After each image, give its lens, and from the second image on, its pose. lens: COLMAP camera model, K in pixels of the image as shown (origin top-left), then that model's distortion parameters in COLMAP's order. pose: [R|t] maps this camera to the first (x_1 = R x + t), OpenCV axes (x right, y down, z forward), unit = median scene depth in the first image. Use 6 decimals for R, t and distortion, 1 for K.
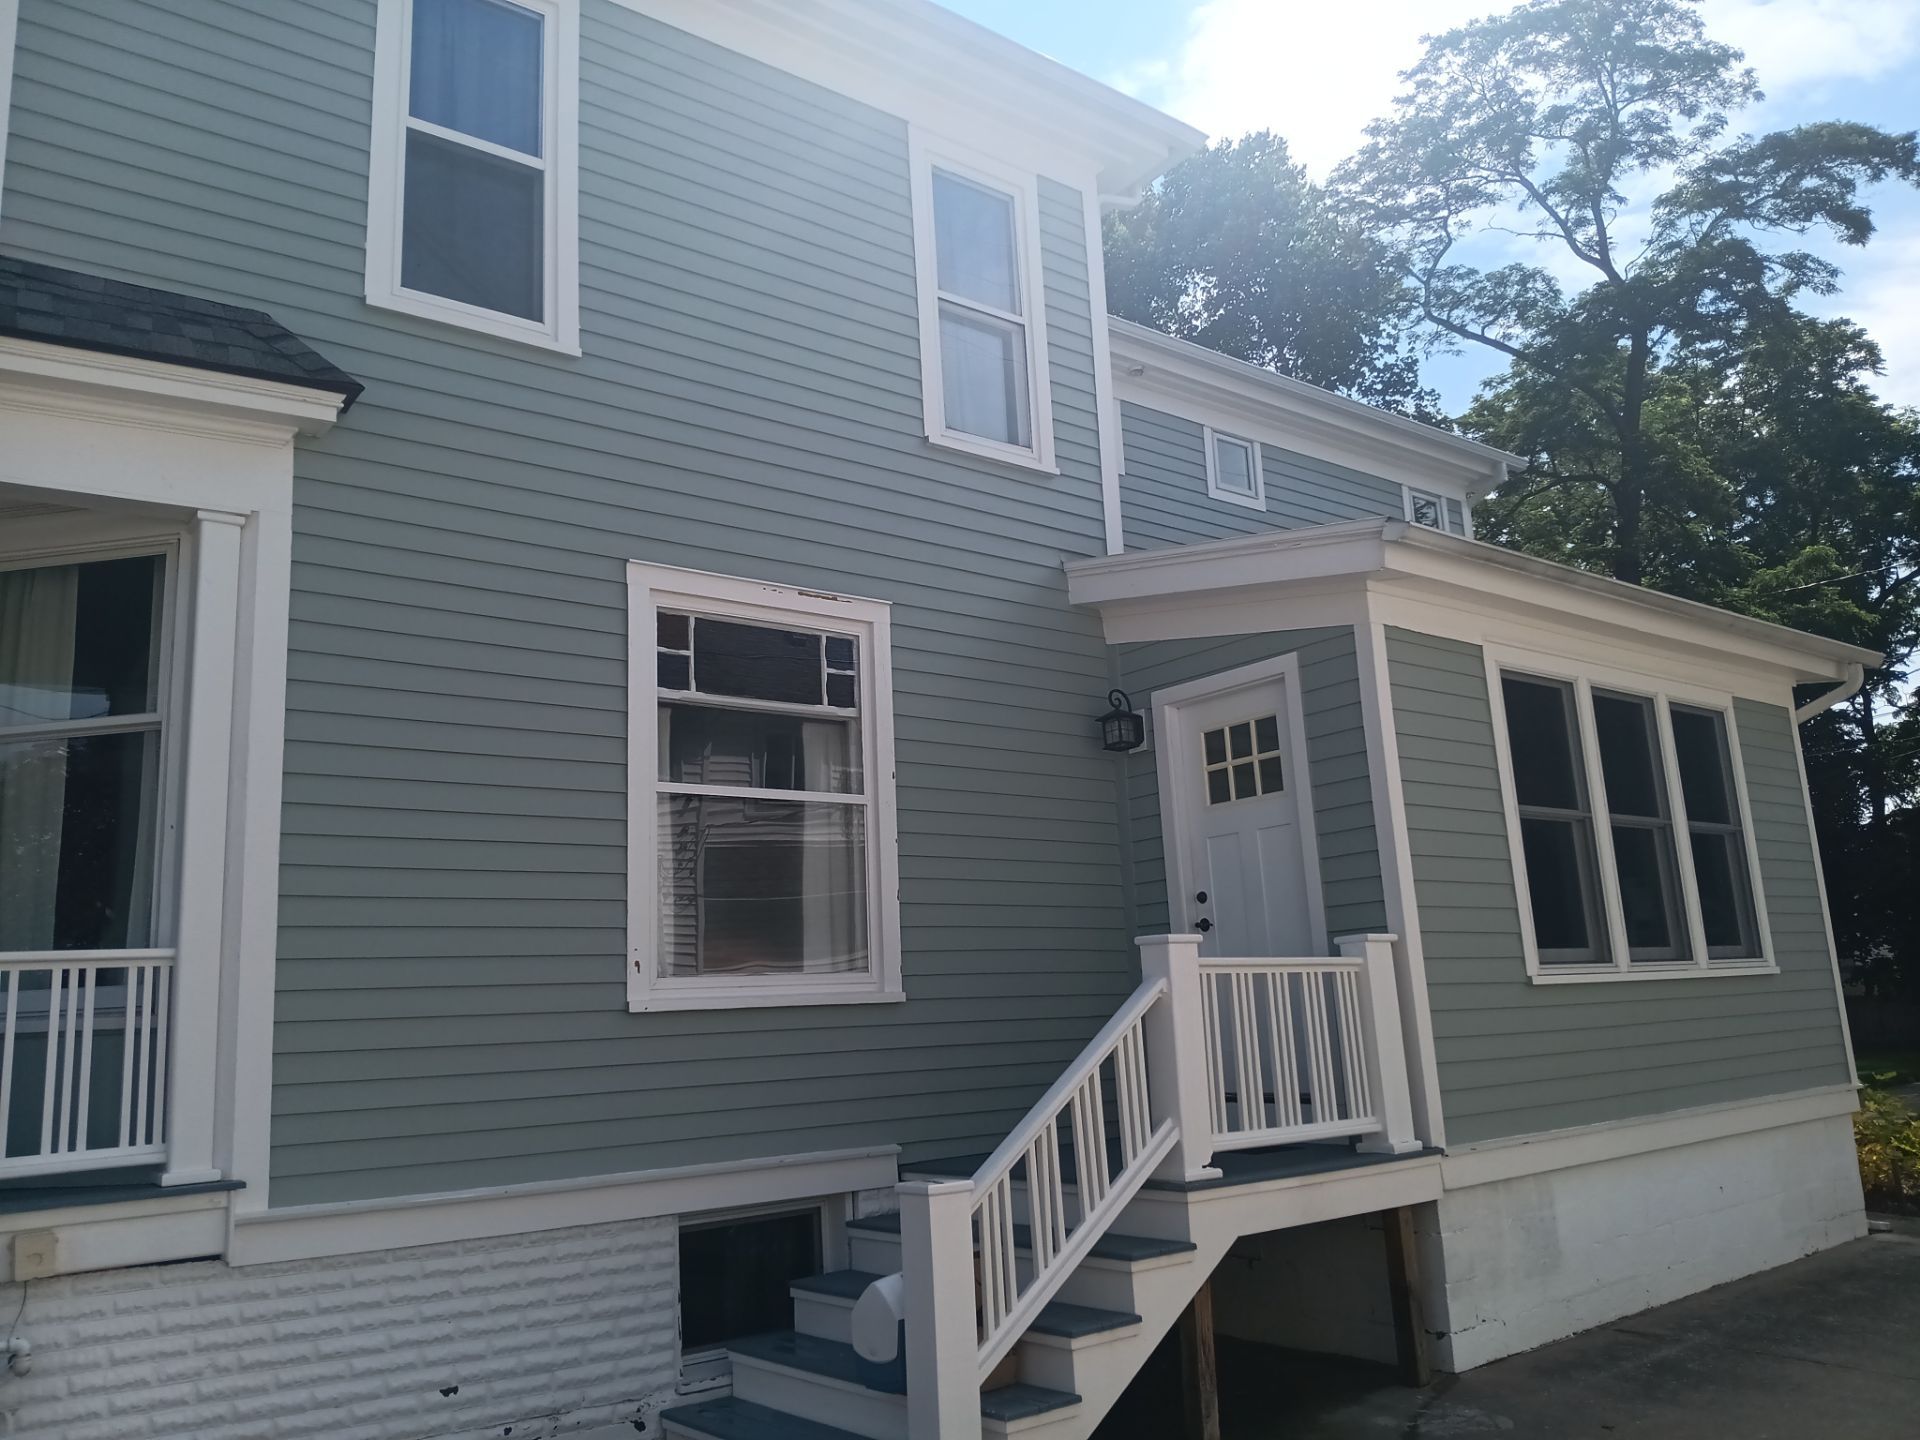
lens RADIAL K [[1484.1, 0, 960.0], [0, 1484.1, 720.0], [0, 0, 1]] dist [0.031870, -0.078910]
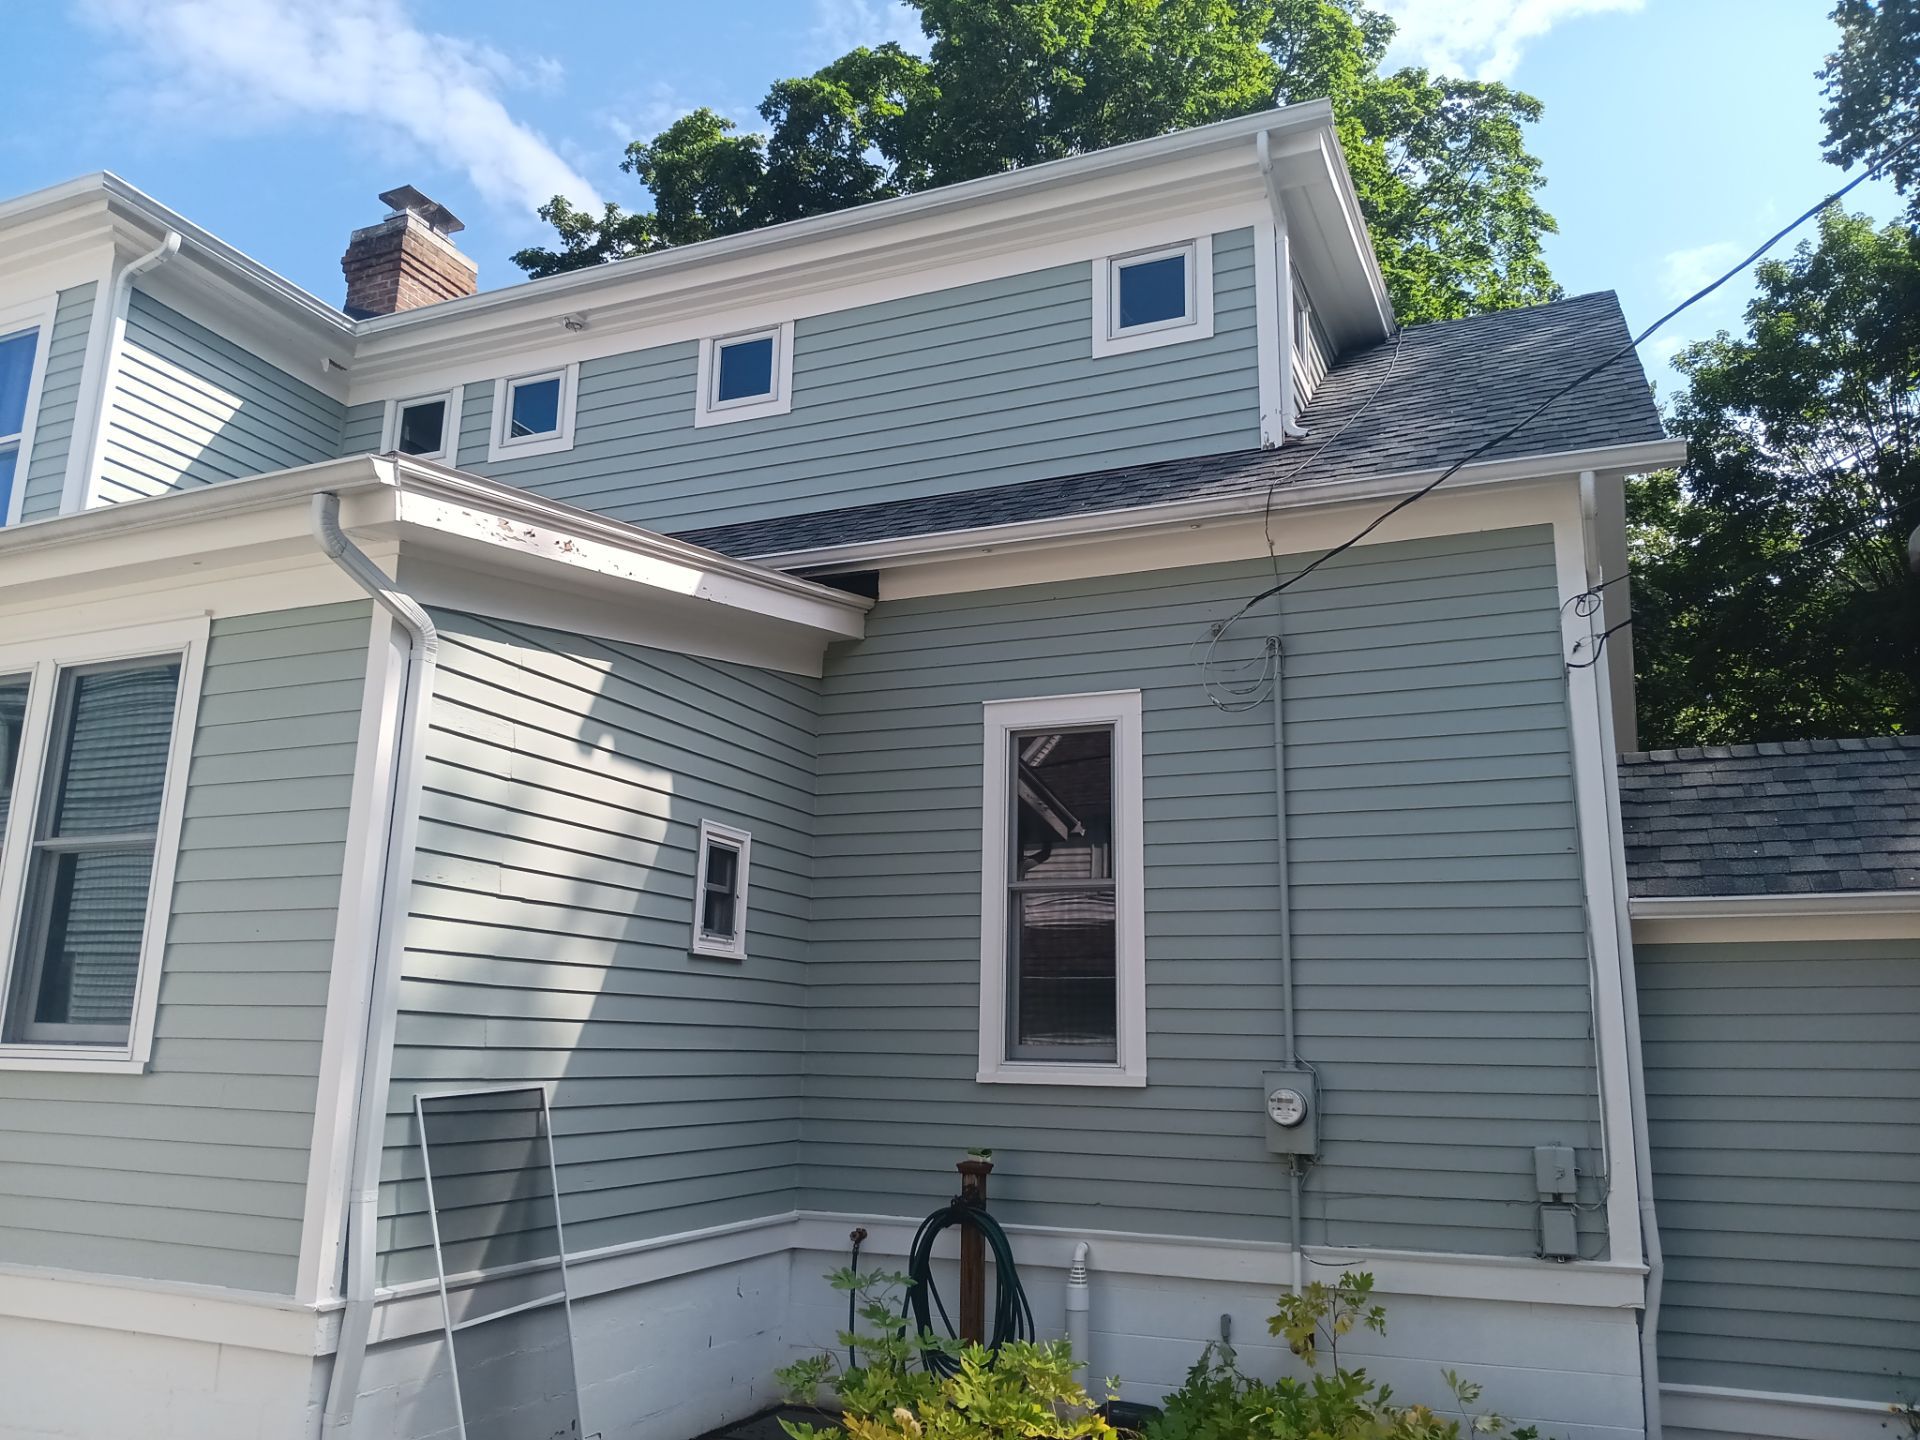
lens RADIAL K [[1484.1, 0, 960.0], [0, 1484.1, 720.0], [0, 0, 1]] dist [0.031870, -0.078910]
pose [[0.480631, -0.143084, -0.865171, 1.590435], [0.131343, 0.987215, -0.090303, 0.163229], [0.867031, -0.070232, 0.493280, 1.289770]]
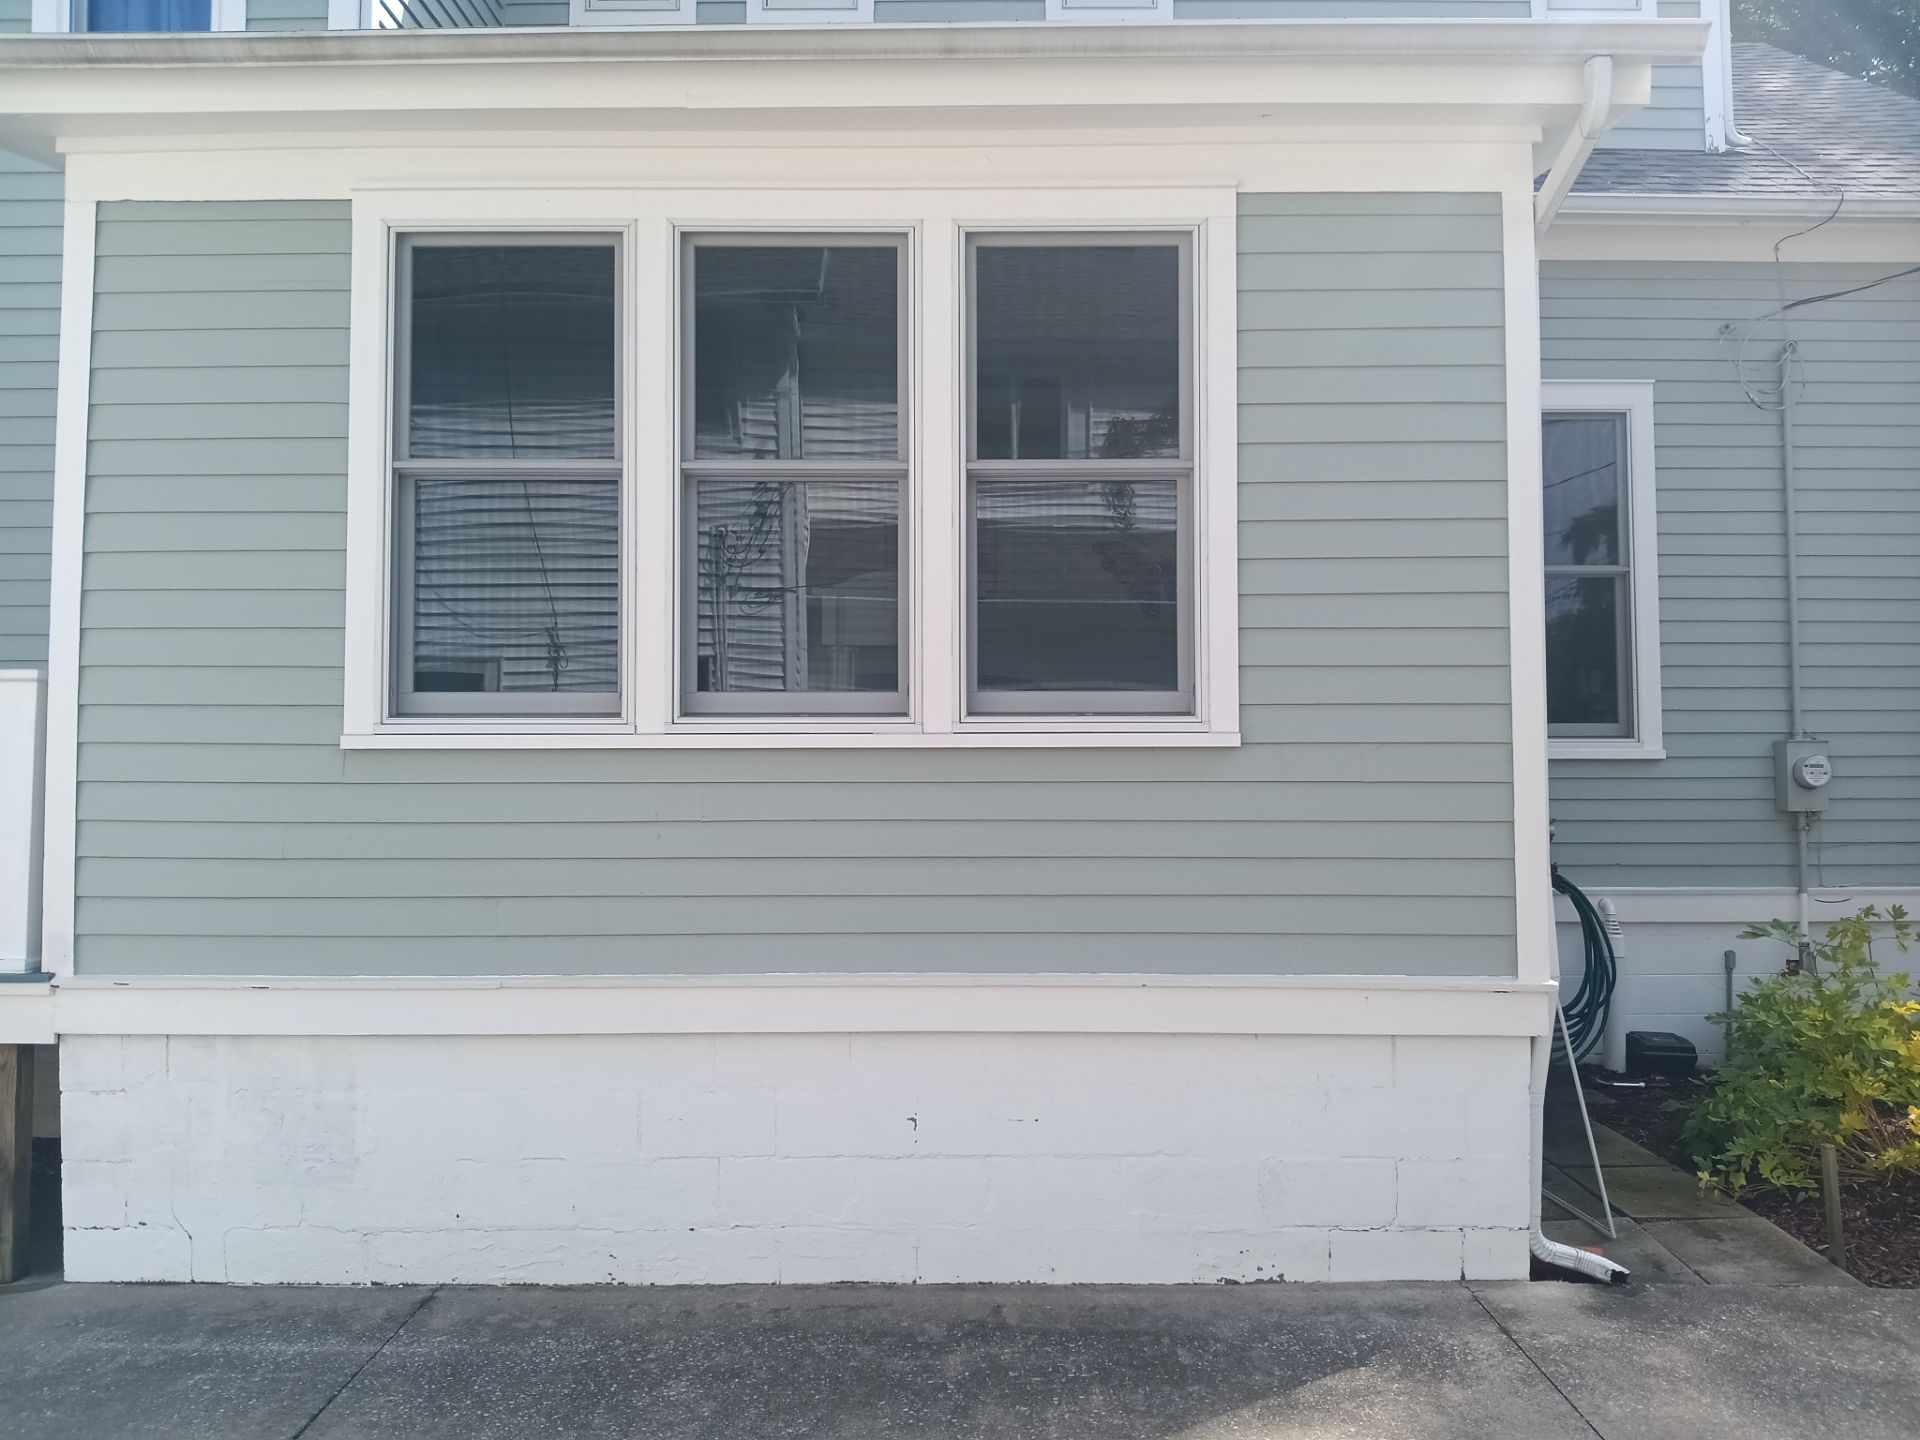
lens RADIAL K [[1484.1, 0, 960.0], [0, 1484.1, 720.0], [0, 0, 1]] dist [0.031870, -0.078910]
pose [[0.783357, 0.017765, -0.621319, 0.930140], [0.091209, 0.985486, 0.143174, 0.096027], [0.614844, -0.168826, 0.770366, 0.648269]]
